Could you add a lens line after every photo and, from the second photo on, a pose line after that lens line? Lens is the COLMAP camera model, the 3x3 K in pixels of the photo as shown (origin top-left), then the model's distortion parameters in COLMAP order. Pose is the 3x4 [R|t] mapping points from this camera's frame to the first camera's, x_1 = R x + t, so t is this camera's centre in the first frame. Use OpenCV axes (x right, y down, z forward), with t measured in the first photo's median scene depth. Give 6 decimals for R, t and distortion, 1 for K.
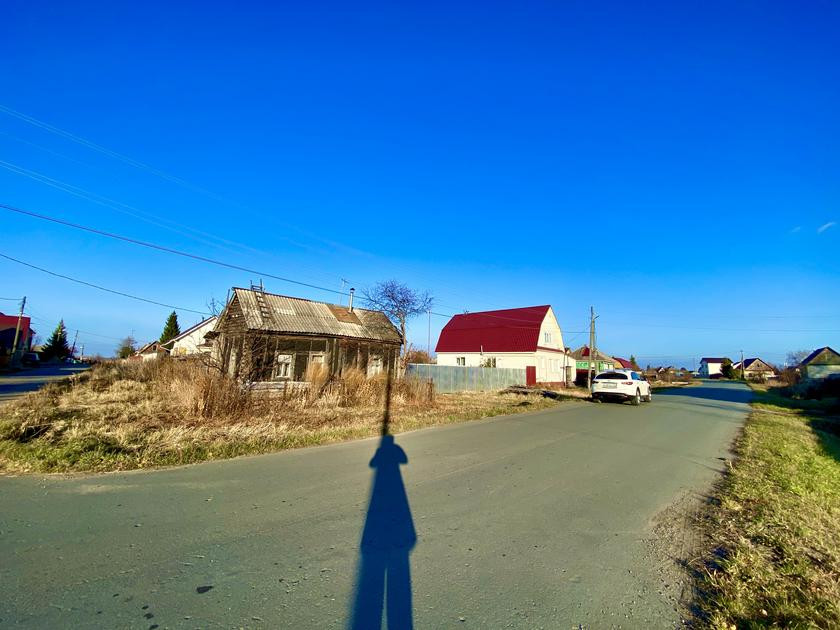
lens RADIAL K [[332.2, 0, 420.3], [0, 332.2, 311.6], [0, 0, 1]] dist [0.024995, -0.024758]
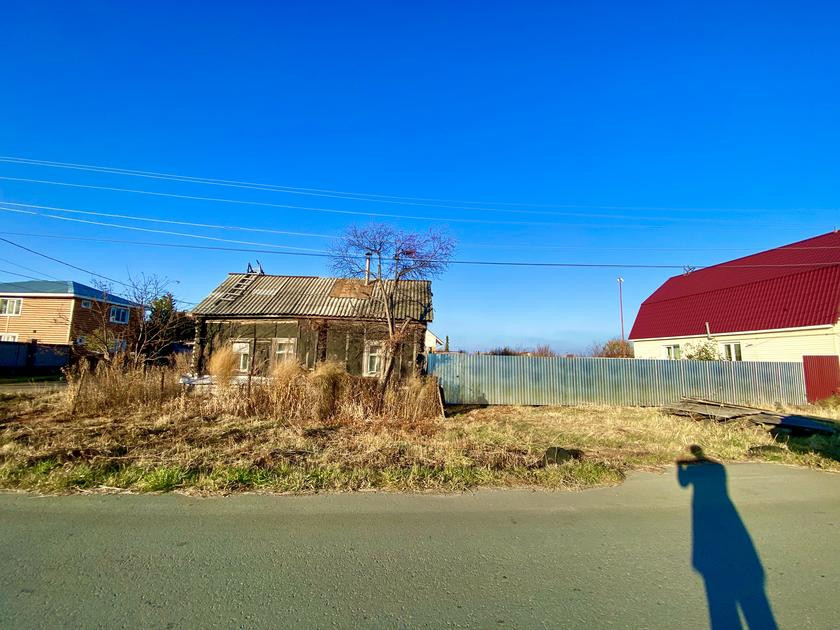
lens RADIAL K [[332.2, 0, 420.3], [0, 332.2, 311.6], [0, 0, 1]] dist [0.024995, -0.024758]
pose [[0.760806, -0.102178, -0.640885, 0.200328], [0.108118, 0.993683, -0.030076, 0.057192], [0.639910, -0.046409, 0.767047, 0.304747]]
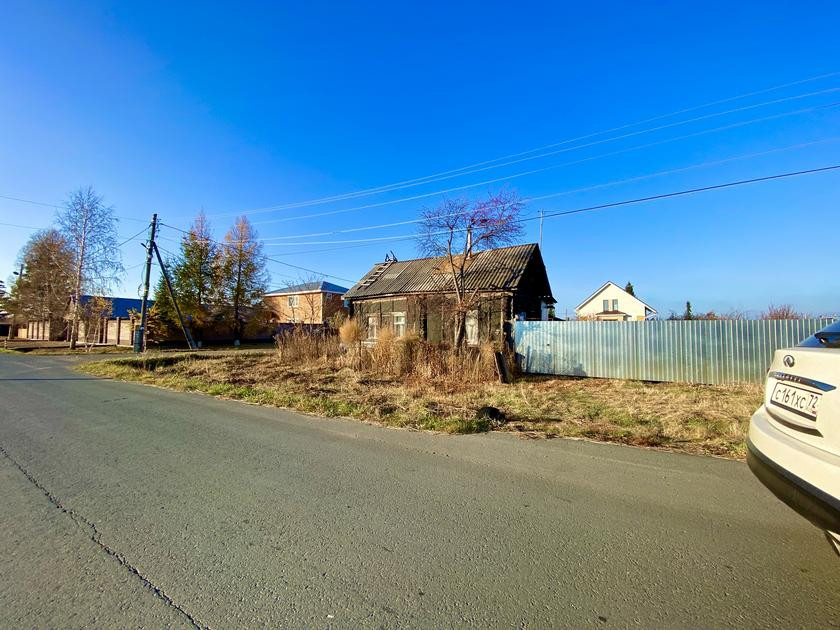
lens RADIAL K [[332.2, 0, 420.3], [0, 332.2, 311.6], [0, 0, 1]] dist [0.024995, -0.024758]
pose [[0.243434, -0.078469, -0.966738, 0.288472], [0.161465, 0.986092, -0.039382, 0.080697], [0.956383, -0.146507, 0.252718, 0.403310]]
